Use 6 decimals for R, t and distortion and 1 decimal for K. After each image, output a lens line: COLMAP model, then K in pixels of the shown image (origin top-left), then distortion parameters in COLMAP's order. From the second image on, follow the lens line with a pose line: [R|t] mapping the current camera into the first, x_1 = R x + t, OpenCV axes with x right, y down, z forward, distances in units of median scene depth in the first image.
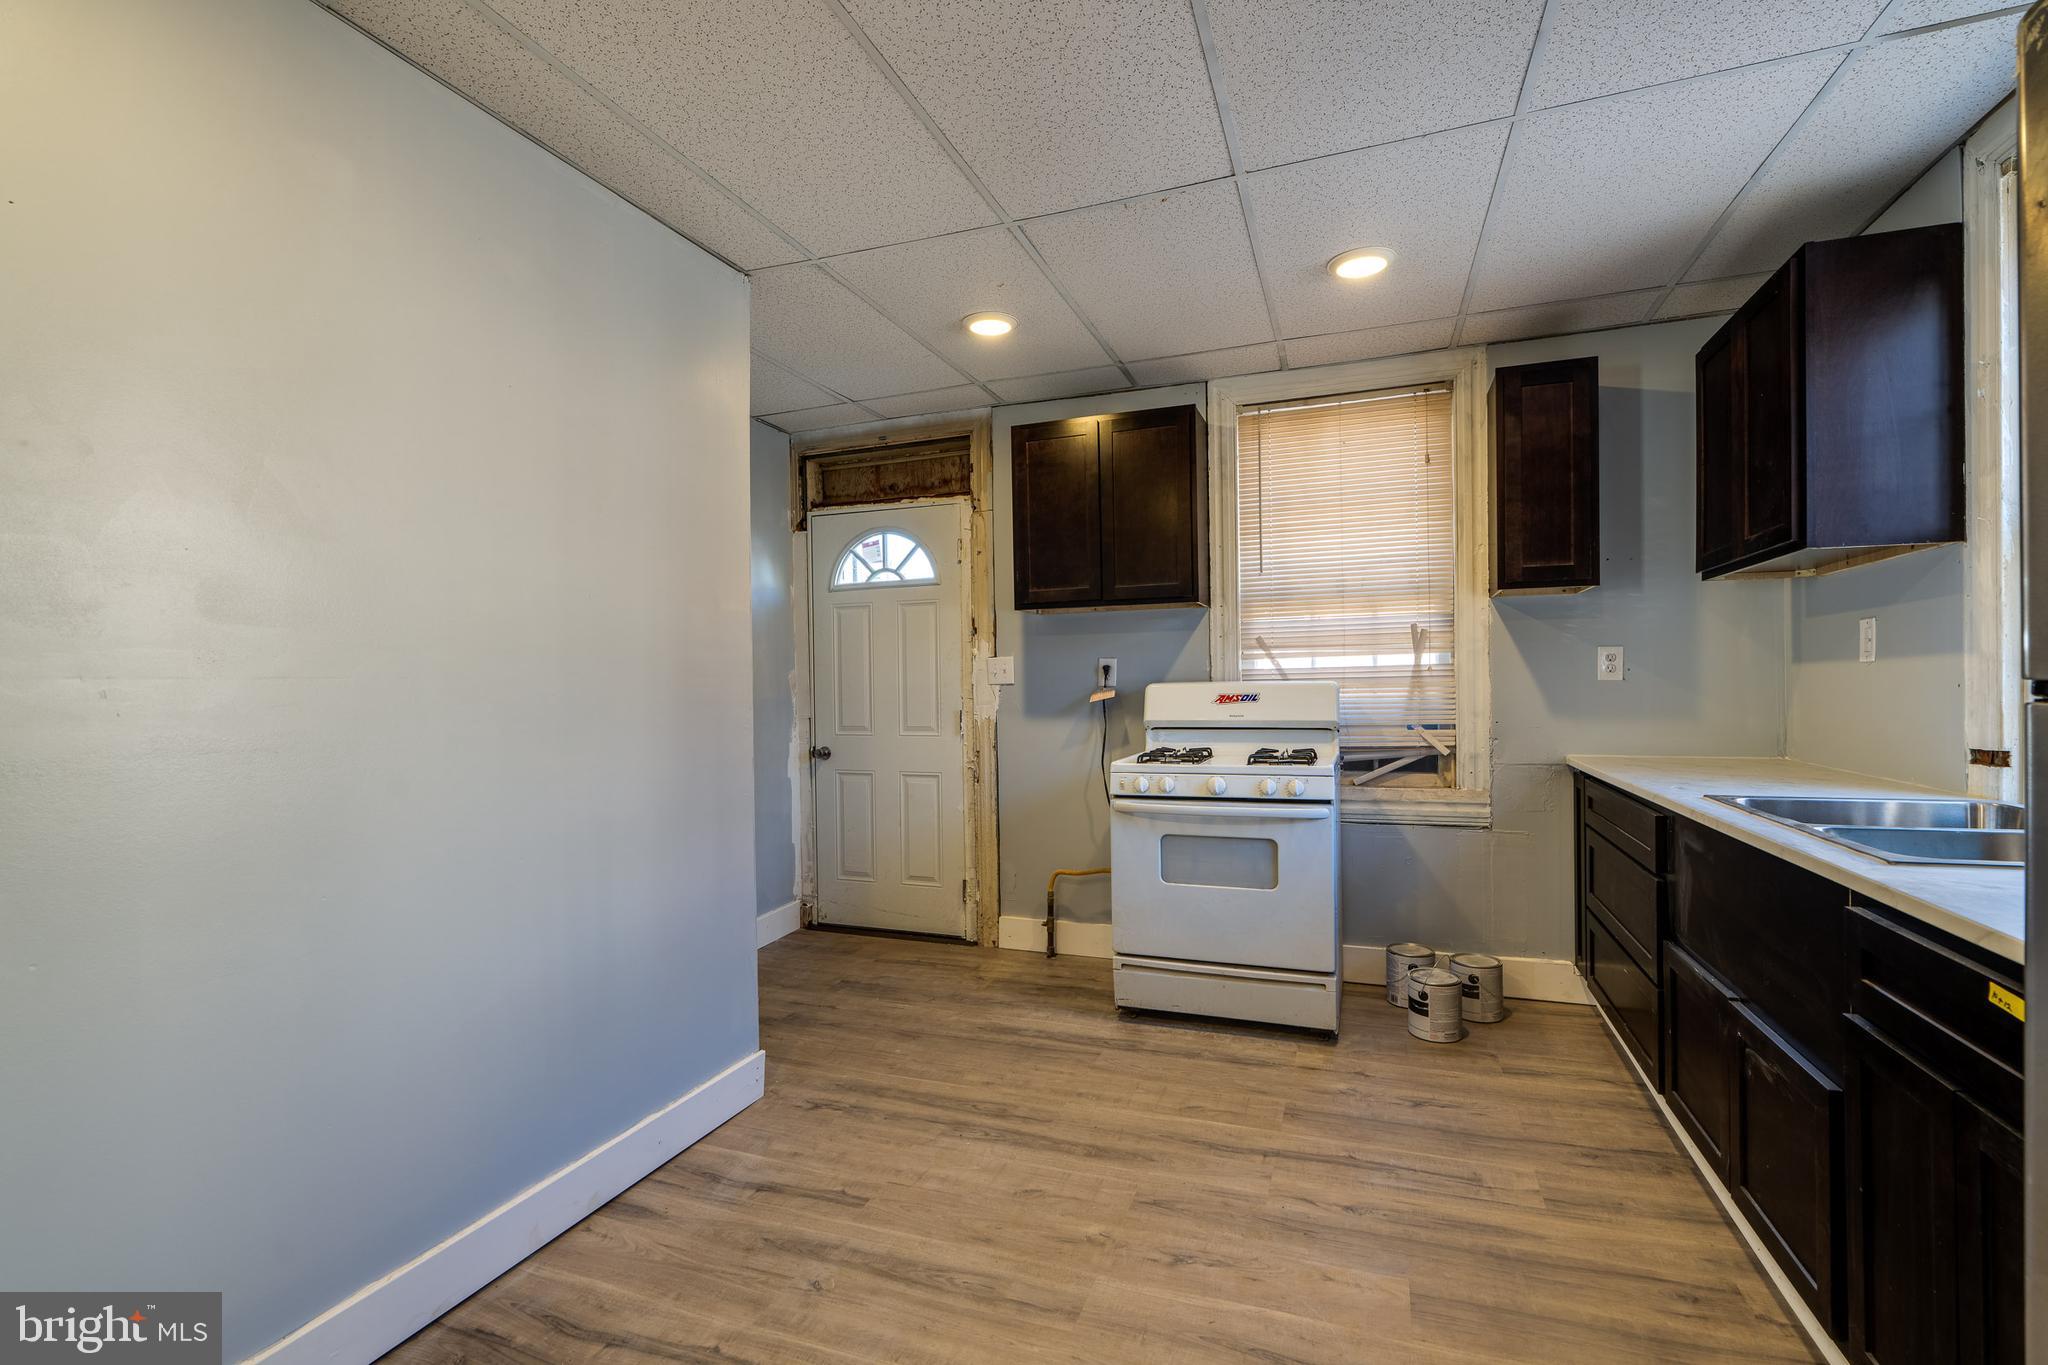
lens RADIAL K [[928.3, 0, 1037.2], [0, 928.3, 696.8], [0, 0, 1]] dist [-0.008064, 0.001936]
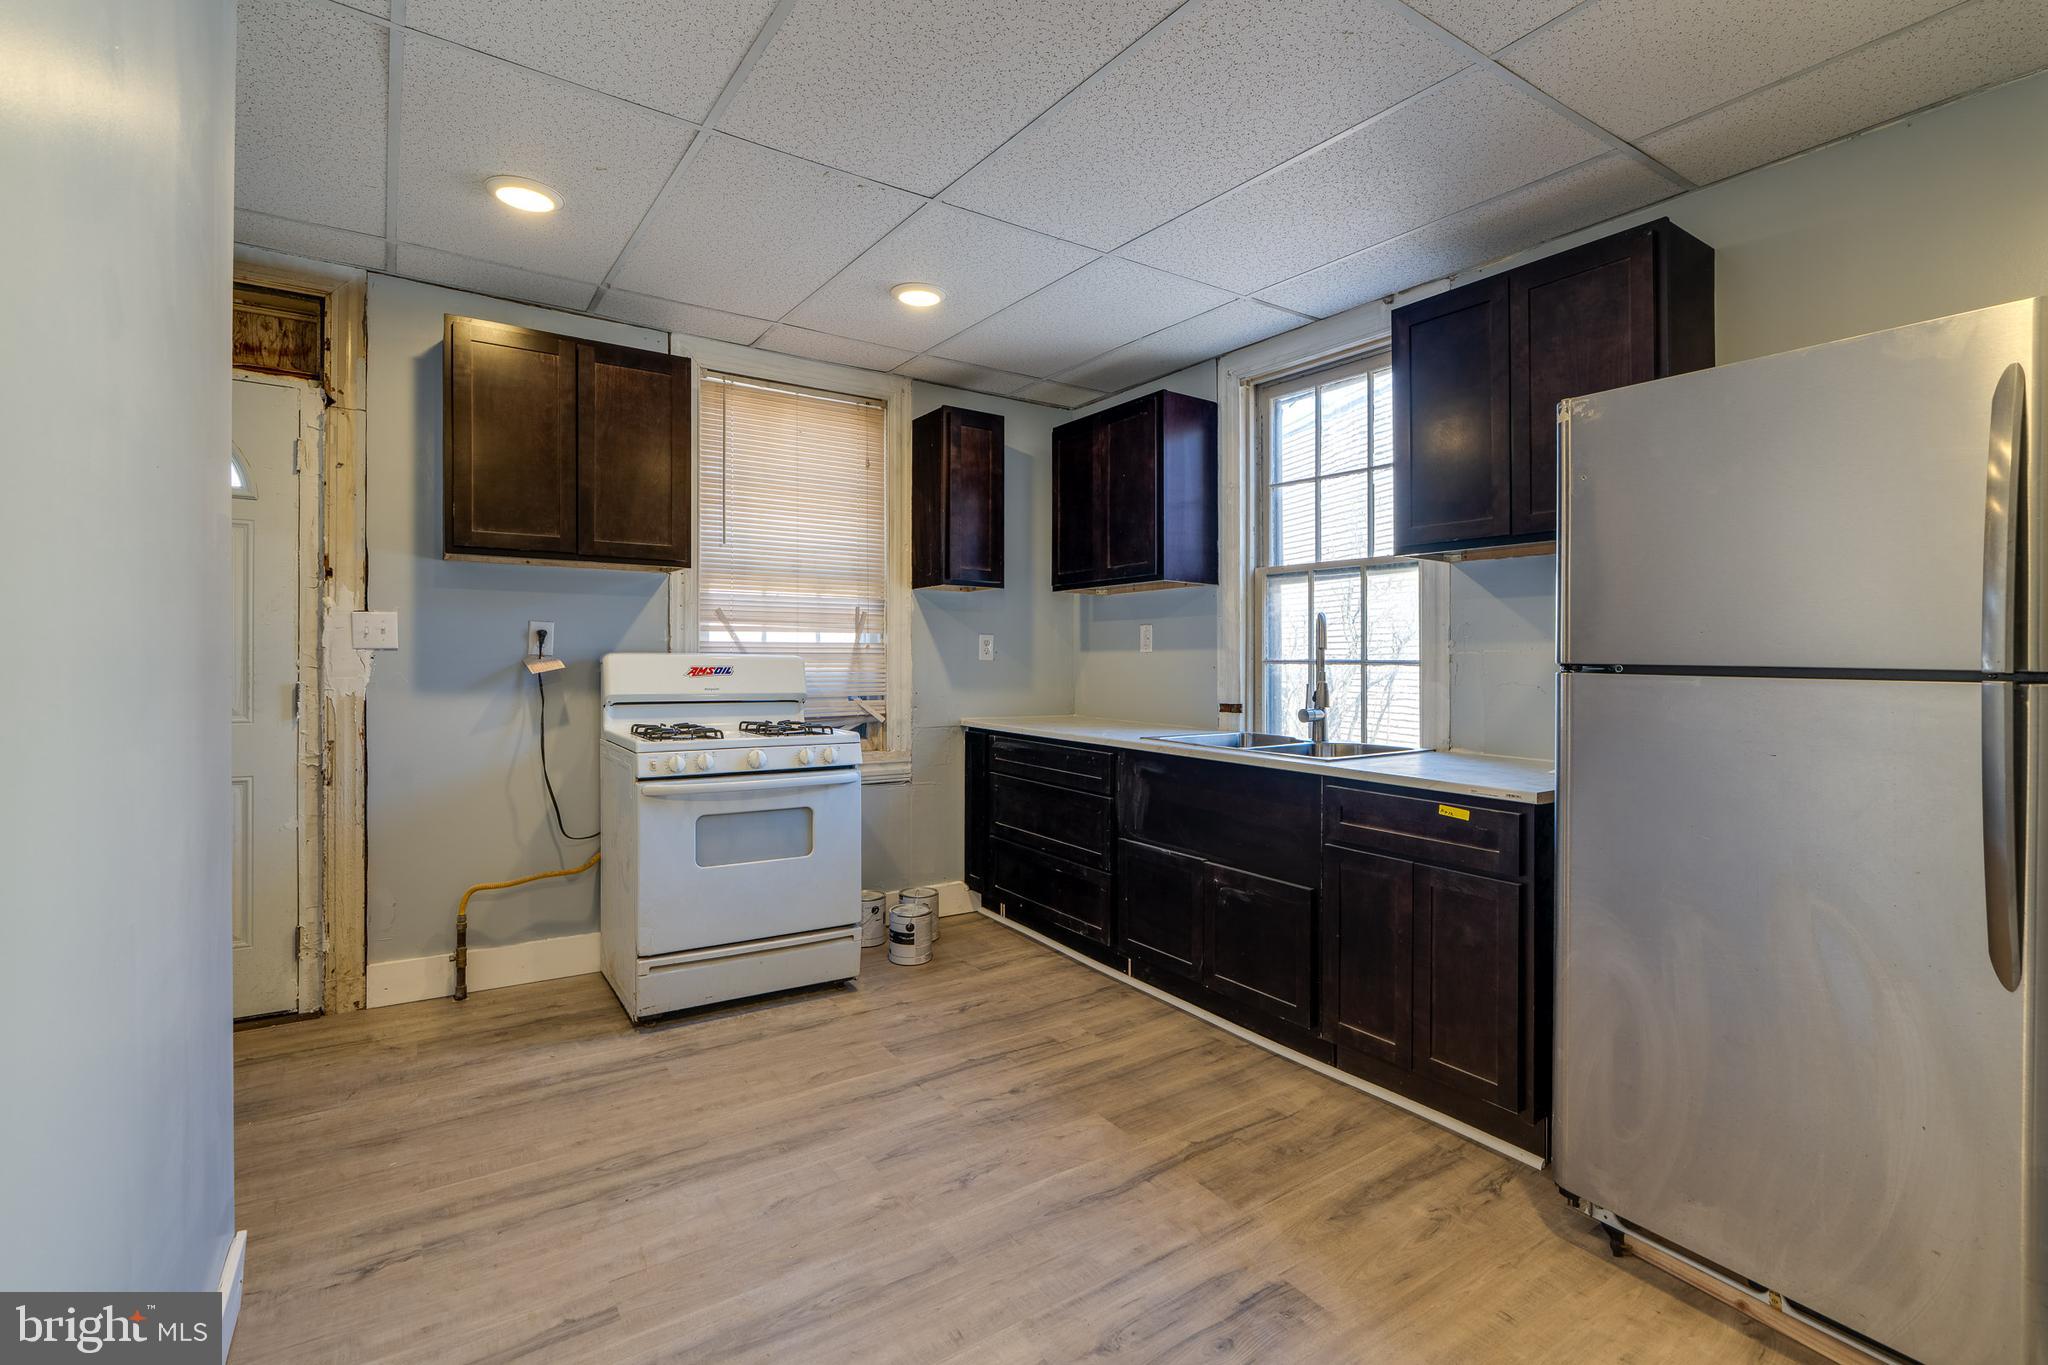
lens RADIAL K [[928.3, 0, 1063.7], [0, 928.3, 661.2], [0, 0, 1]] dist [-0.008064, 0.001936]
pose [[0.568477, 0.019764, 0.822462, -0.431080], [-0.007384, 0.999794, -0.018922, 0.008285], [-0.822666, 0.004683, 0.568505, 0.172010]]
